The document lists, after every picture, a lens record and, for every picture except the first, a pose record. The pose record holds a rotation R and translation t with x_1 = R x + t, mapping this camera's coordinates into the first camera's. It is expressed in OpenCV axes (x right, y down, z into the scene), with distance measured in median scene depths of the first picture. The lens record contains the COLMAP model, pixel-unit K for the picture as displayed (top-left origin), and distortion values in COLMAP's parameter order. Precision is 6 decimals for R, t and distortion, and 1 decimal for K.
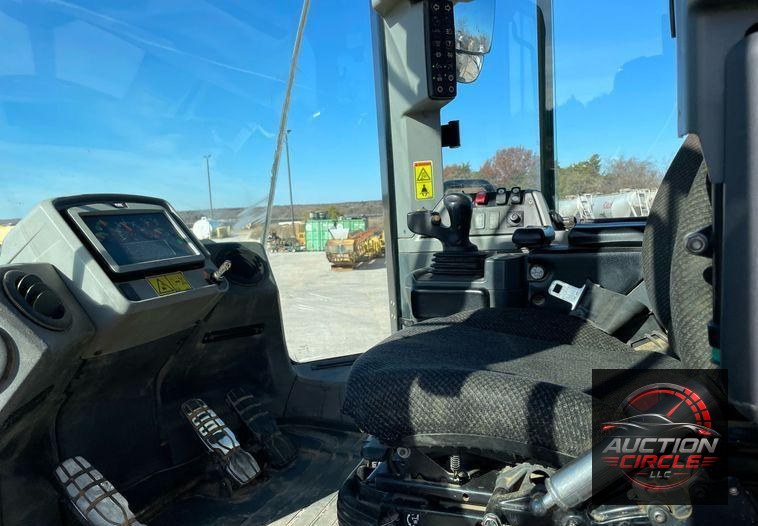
lens RADIAL K [[566.4, 0, 397.2], [0, 566.4, 277.4], [0, 0, 1]] dist [0.080688, -0.137118]
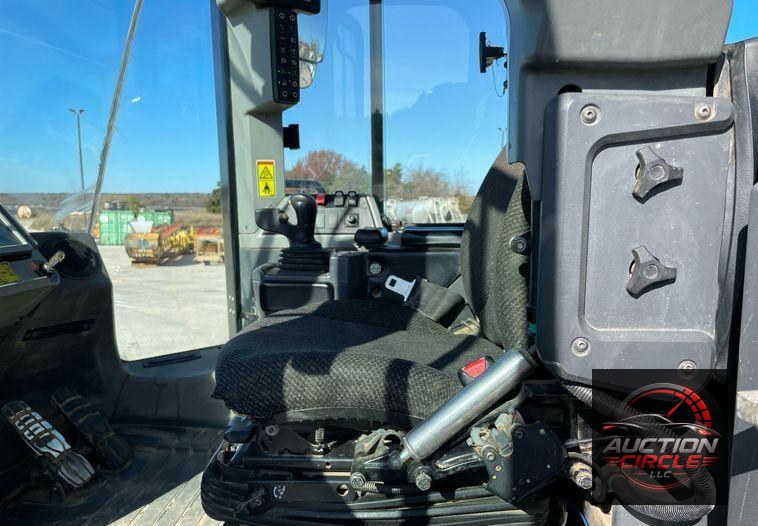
lens RADIAL K [[566.4, 0, 397.2], [0, 566.4, 277.4], [0, 0, 1]] dist [0.080688, -0.137118]
pose [[0.942392, 0.007989, 0.334415, -0.086329], [-0.008256, 0.999966, -0.000623, 0.009078], [-0.334409, -0.002173, 0.942426, -0.069644]]
